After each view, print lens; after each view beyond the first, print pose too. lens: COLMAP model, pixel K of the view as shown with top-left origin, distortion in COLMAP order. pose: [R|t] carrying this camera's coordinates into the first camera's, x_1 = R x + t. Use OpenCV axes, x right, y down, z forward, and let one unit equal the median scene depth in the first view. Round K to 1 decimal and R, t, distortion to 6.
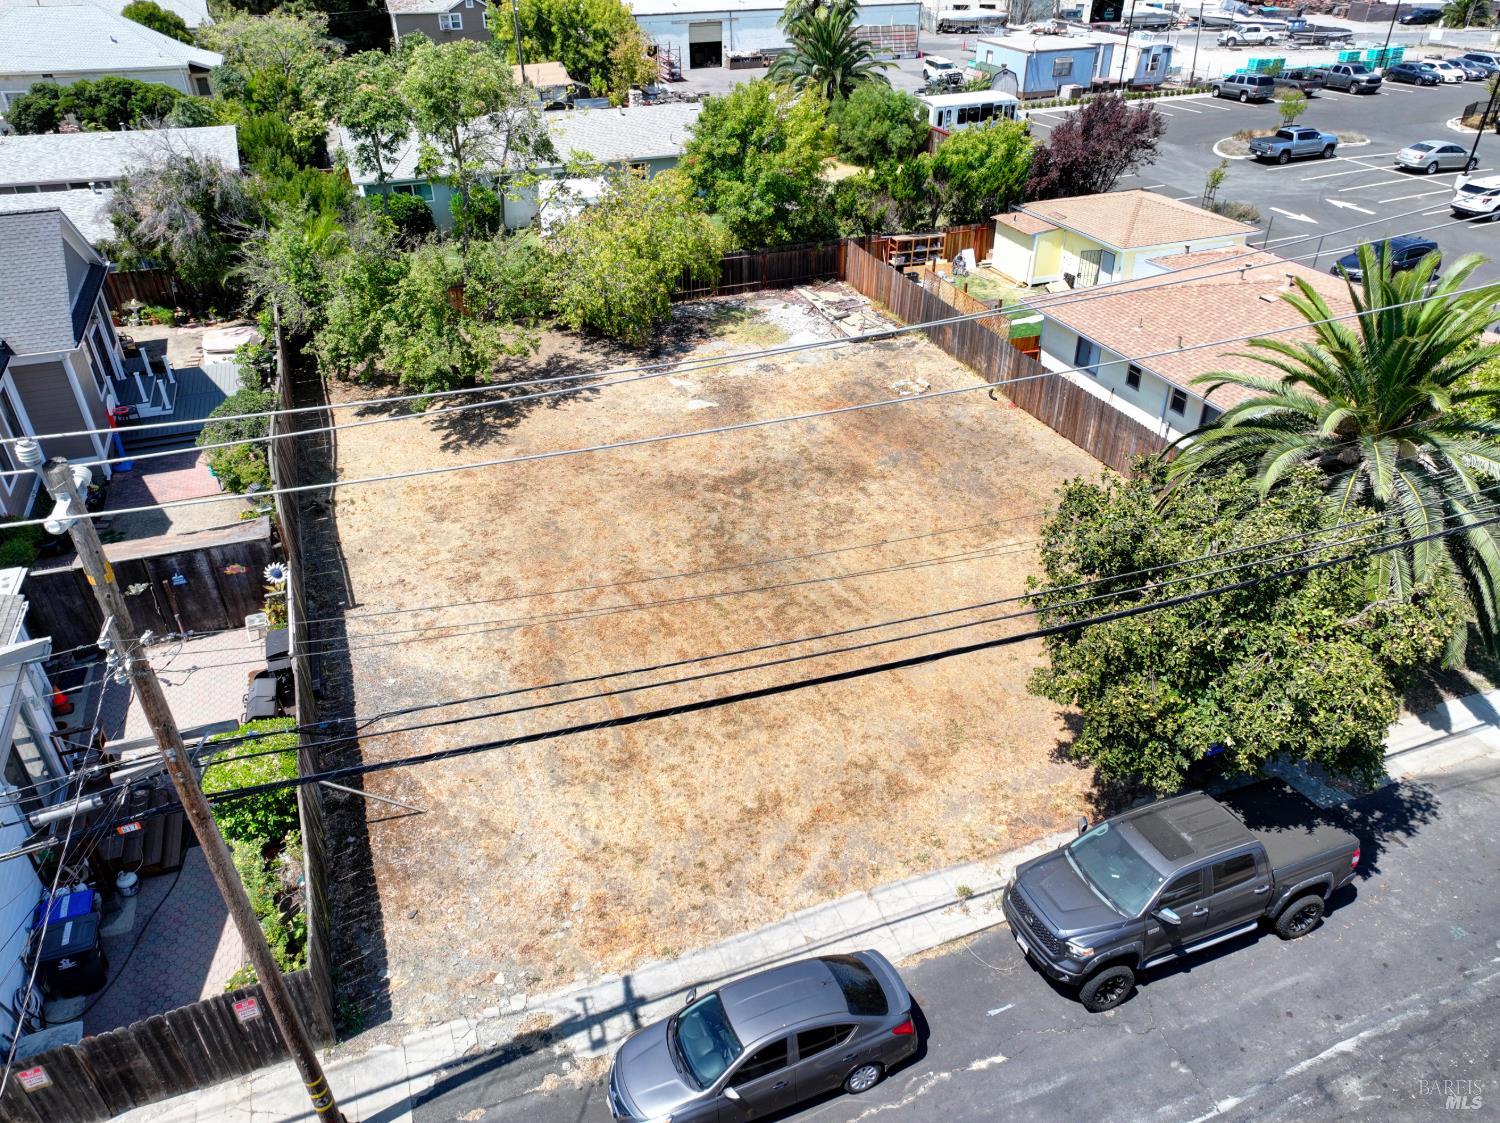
lens RADIAL K [[1054.5, 0, 755.8], [0, 1054.5, 552.9], [0, 0, 1]] dist [-0.000012, 0.016619]
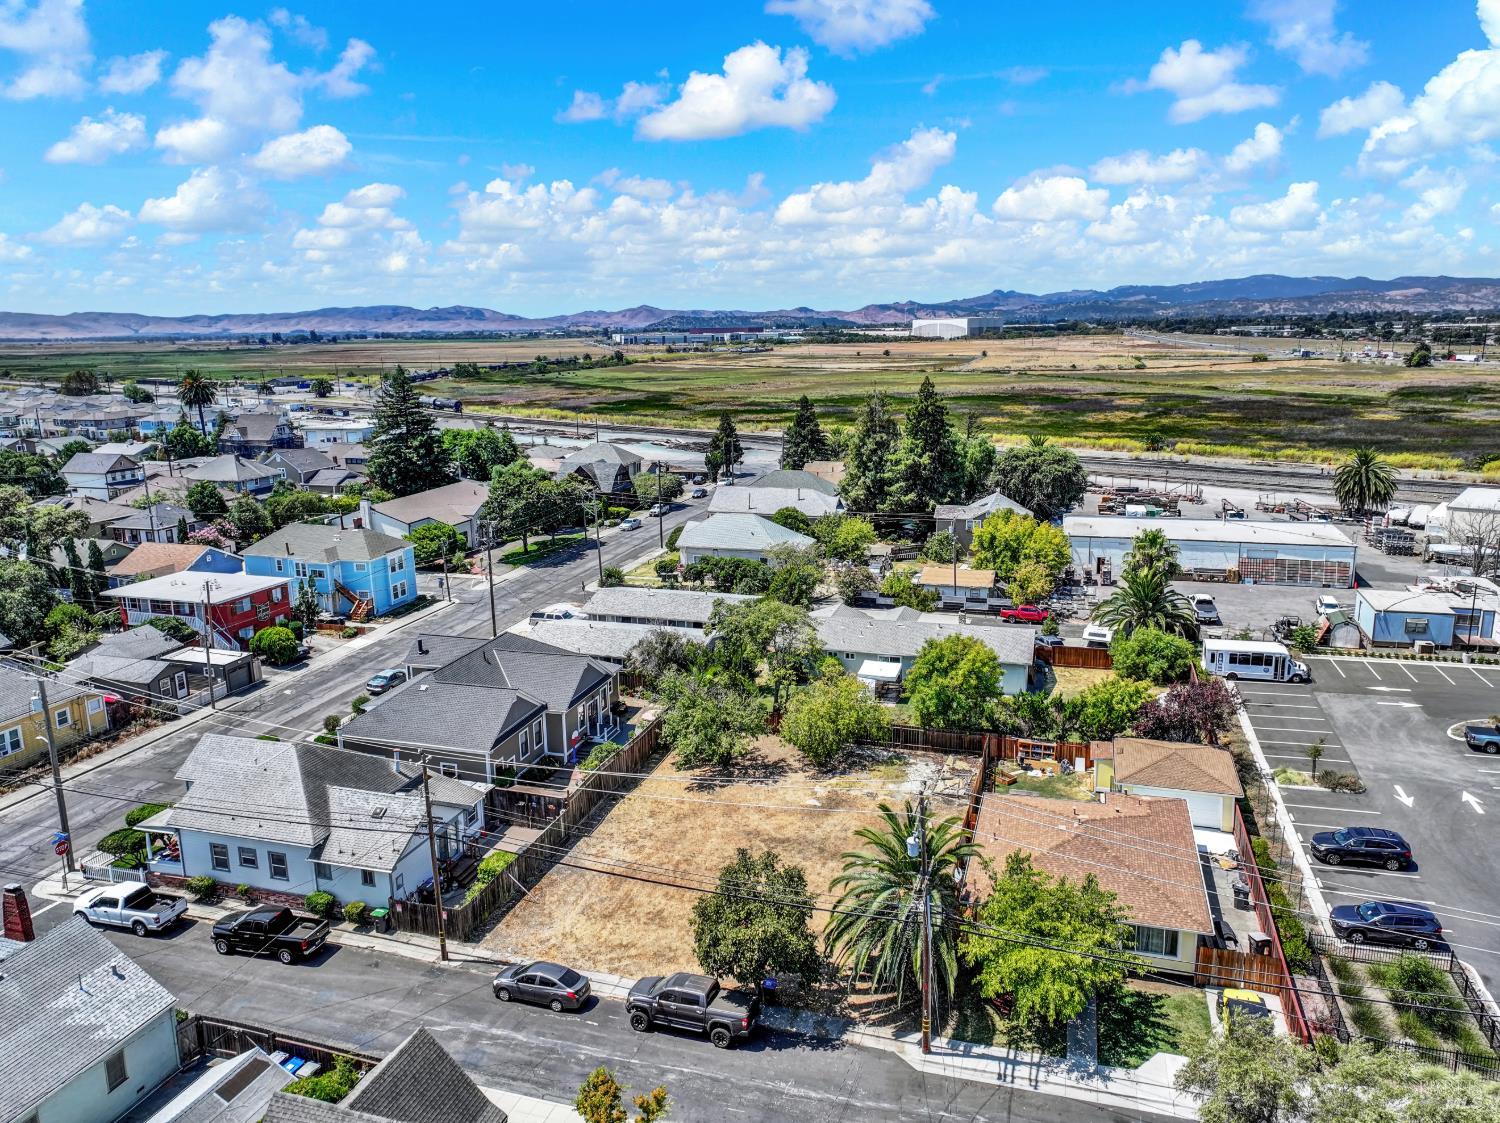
lens RADIAL K [[1054.5, 0, 755.8], [0, 1054.5, 552.9], [0, 0, 1]] dist [-0.000012, 0.016619]
pose [[0.779159, 0.119302, -0.615369, 0.908899], [-0.322375, 0.918203, -0.230167, -0.078516], [0.537574, 0.377716, 0.753886, -0.600179]]
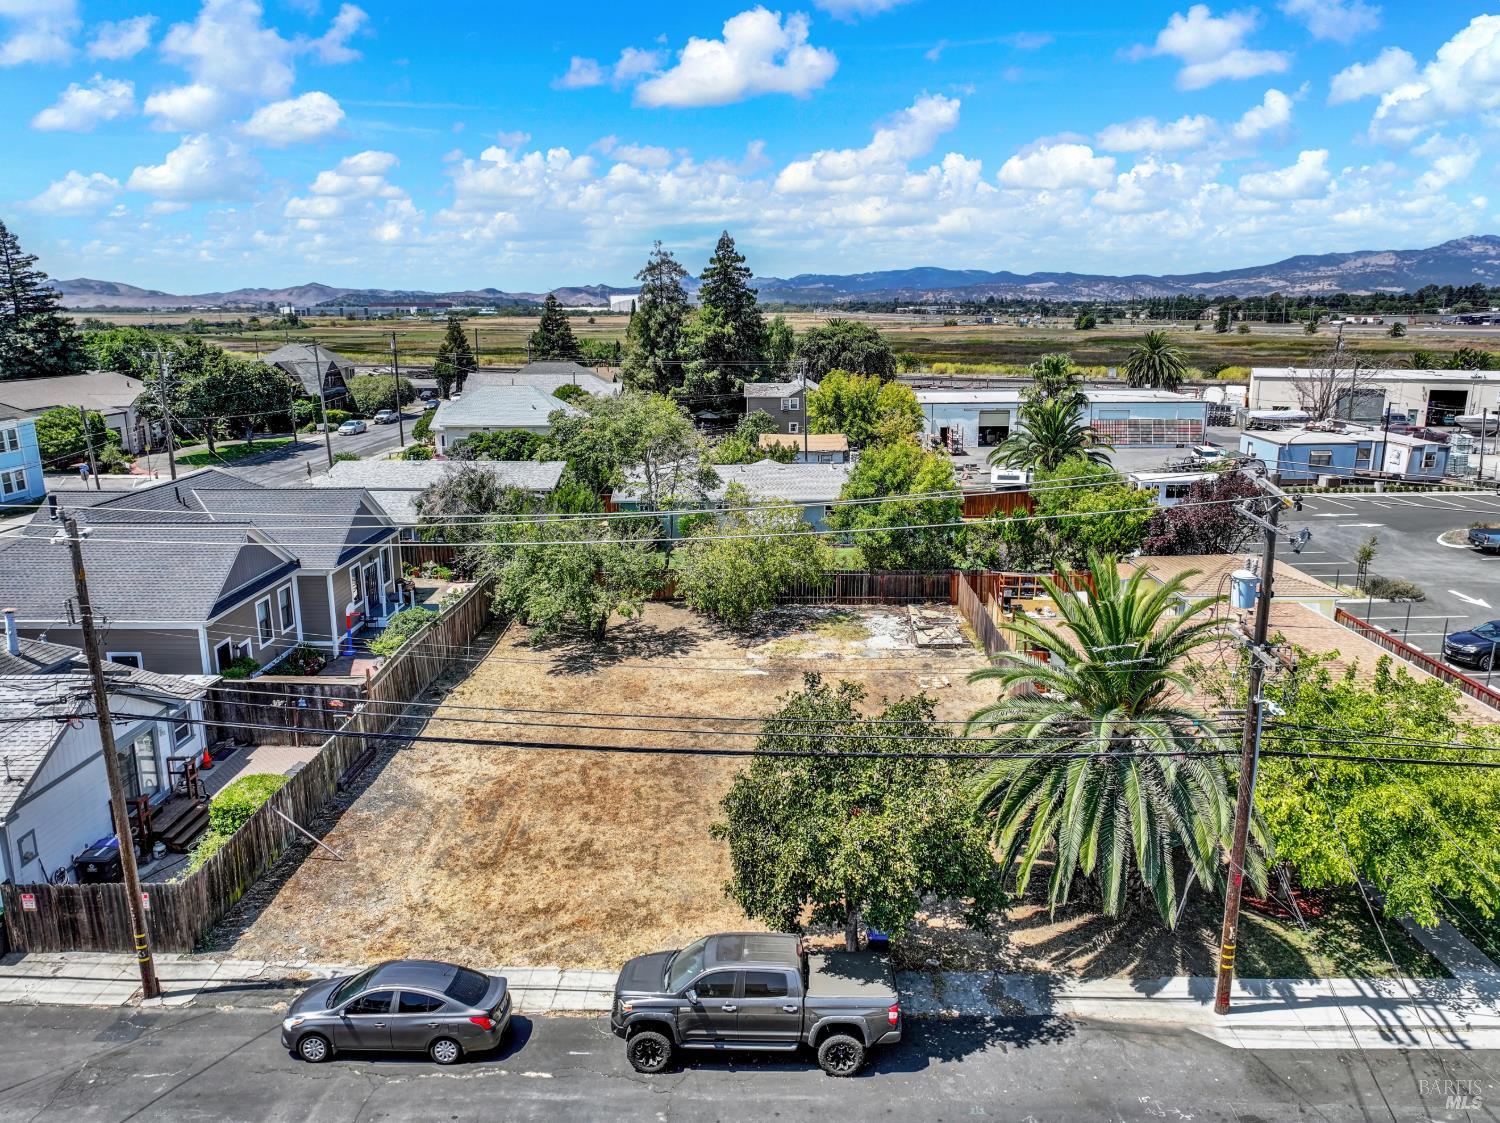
lens RADIAL K [[1054.5, 0, 755.8], [0, 1054.5, 552.9], [0, 0, 1]] dist [-0.000012, 0.016619]
pose [[0.923597, 0.083589, -0.374142, 0.370869], [-0.202712, 0.934828, -0.291556, 0.081884], [0.325387, 0.345123, 0.880348, -0.122642]]
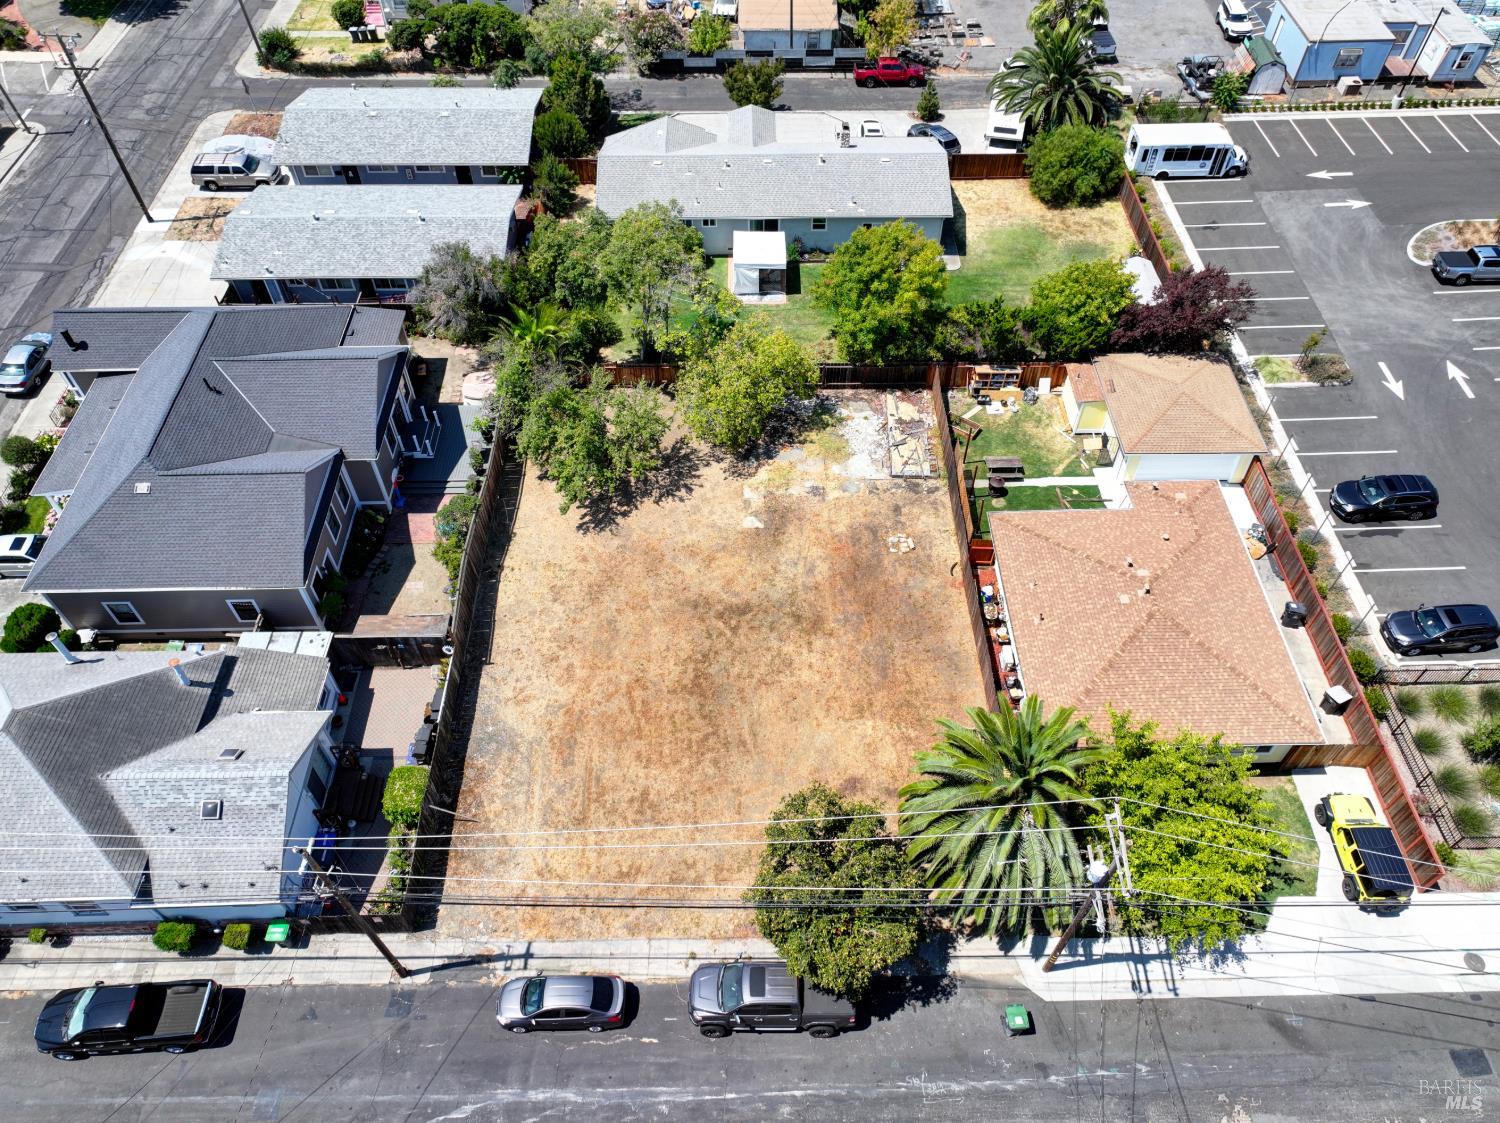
lens RADIAL K [[1048.4, 0, 755.8], [0, 1048.4, 557.3], [0, 0, 1]] dist [-0.003937, 0.023639]
pose [[0.935010, 0.274233, -0.224839, 0.271869], [-0.192600, 0.925067, 0.327347, -0.534436], [0.297760, -0.262769, 0.917764, -0.318679]]
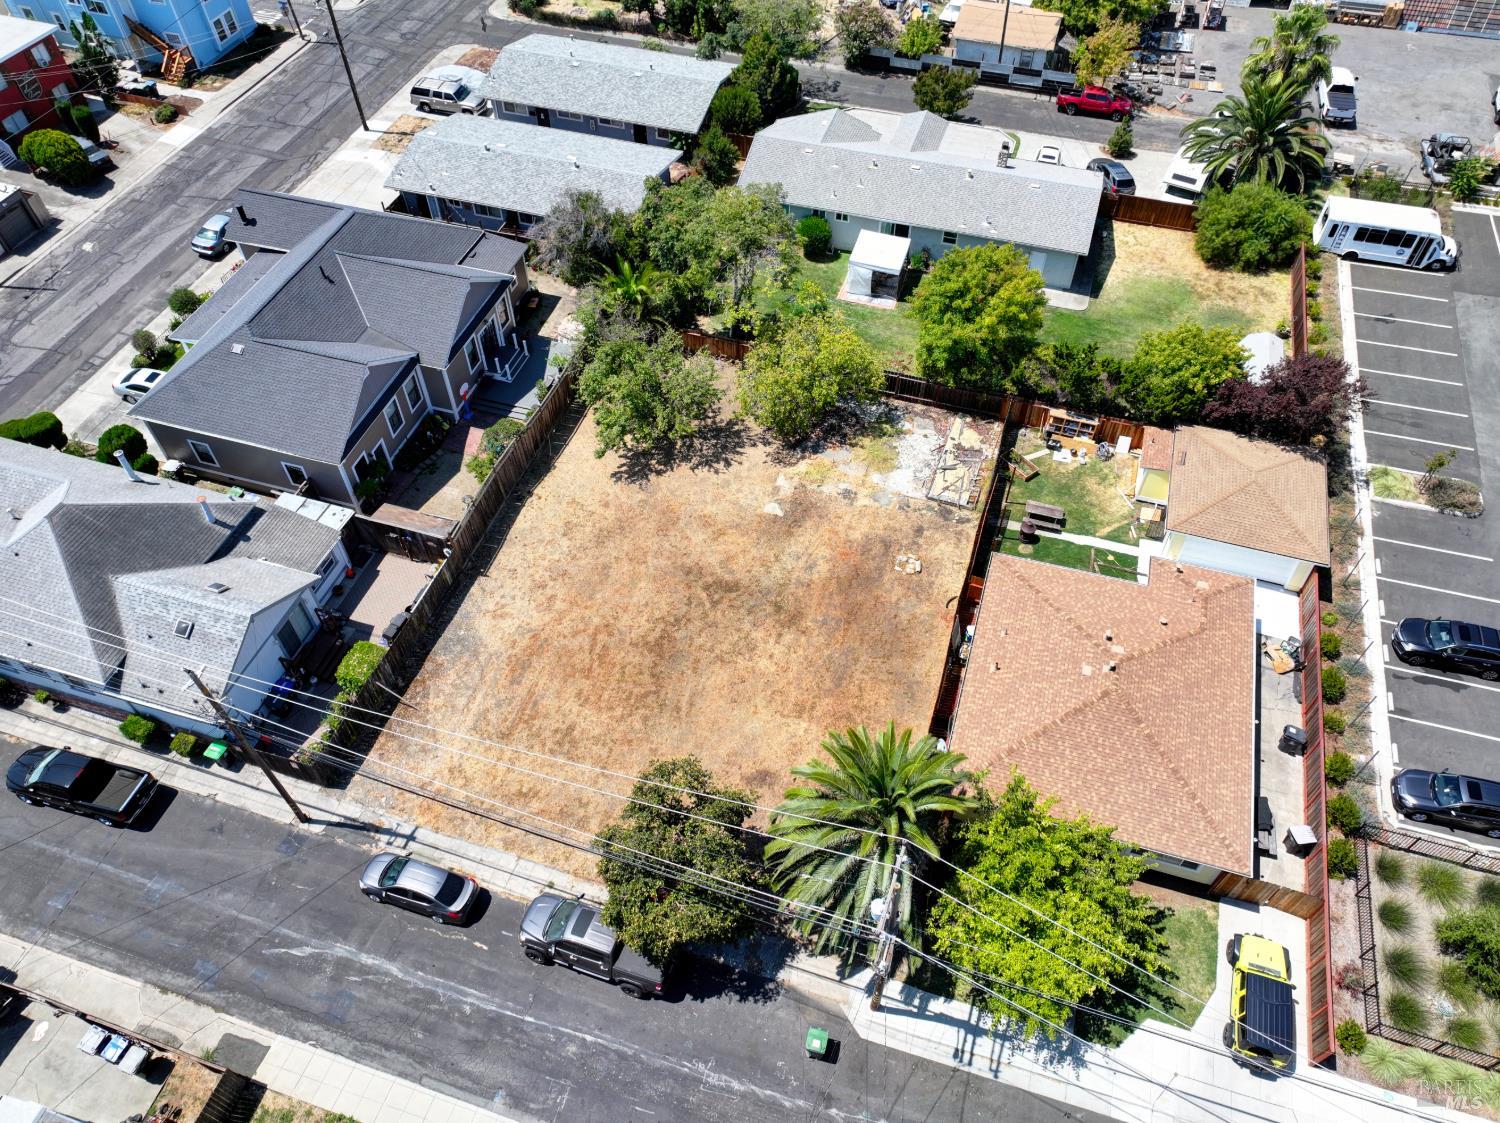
lens RADIAL K [[1048.4, 0, 755.8], [0, 1048.4, 557.3], [0, 0, 1]] dist [-0.003937, 0.023639]
pose [[0.775567, 0.485720, -0.403203, 0.515652], [-0.339642, 0.859465, 0.382051, -0.592978], [0.532109, -0.159362, 0.831543, -0.226822]]
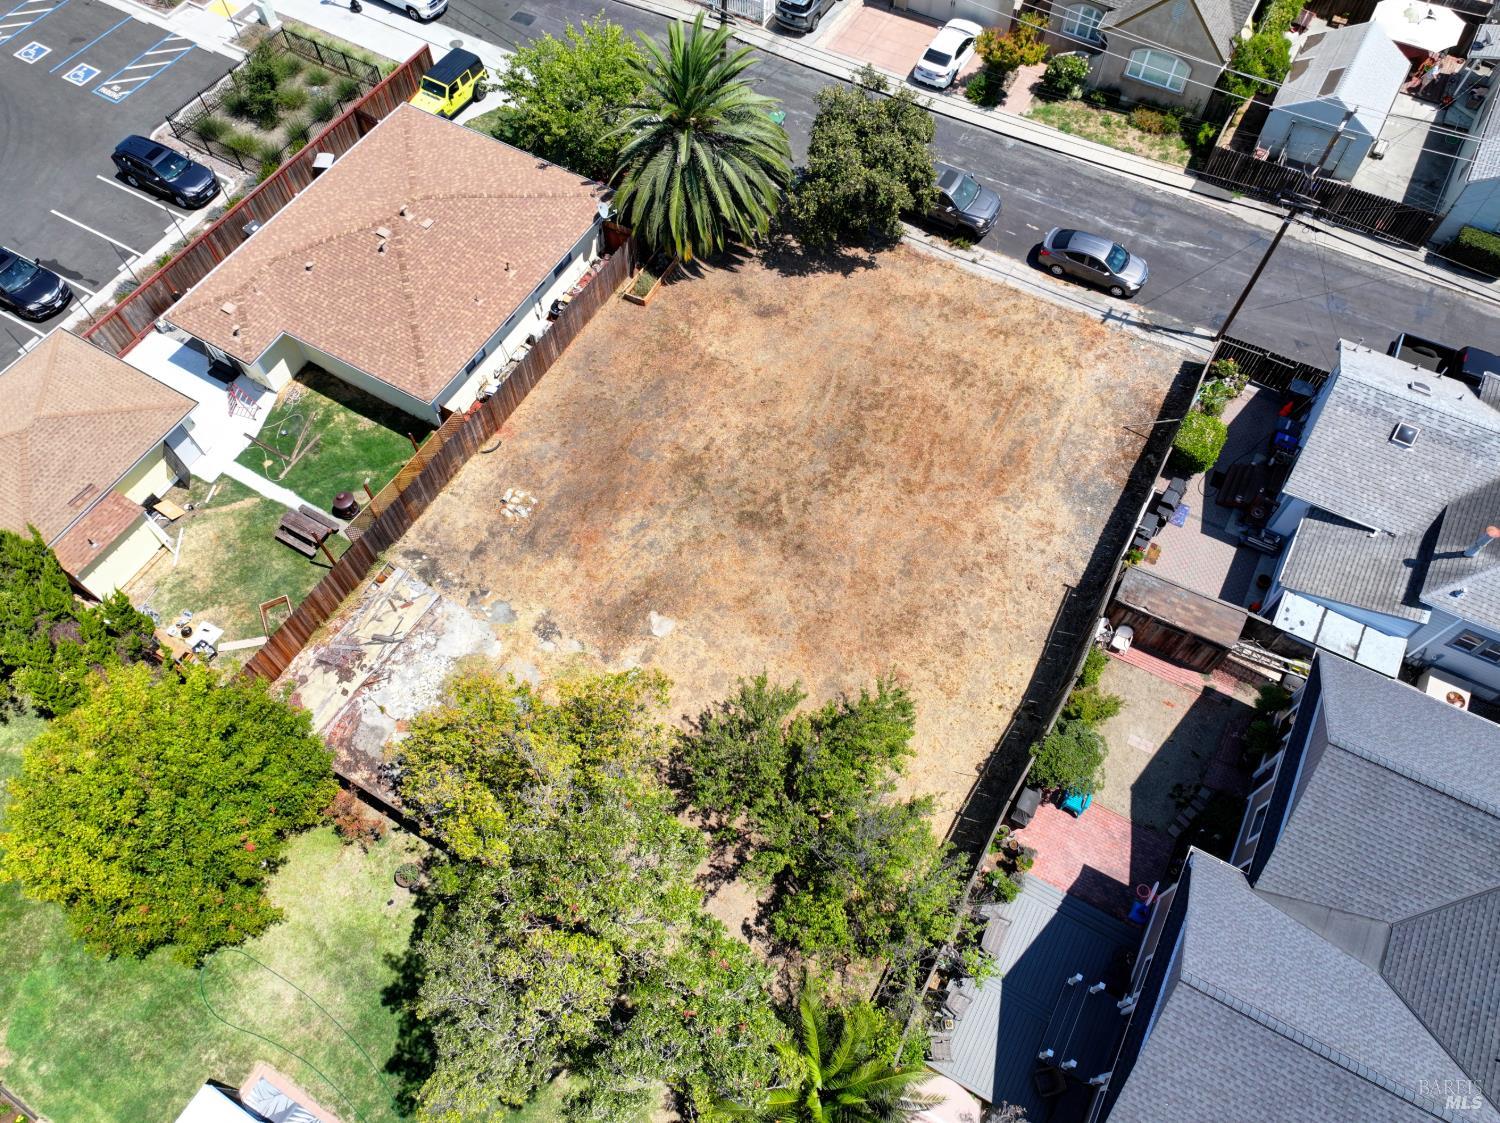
lens RADIAL K [[1054.5, 0, 755.8], [0, 1054.5, 552.9], [0, 0, 1]] dist [-0.000012, 0.016619]
pose [[-0.624672, -0.674074, 0.394220, -0.434538], [0.421492, 0.133928, 0.896888, -0.957495], [-0.657366, 0.726421, 0.200456, 0.640349]]
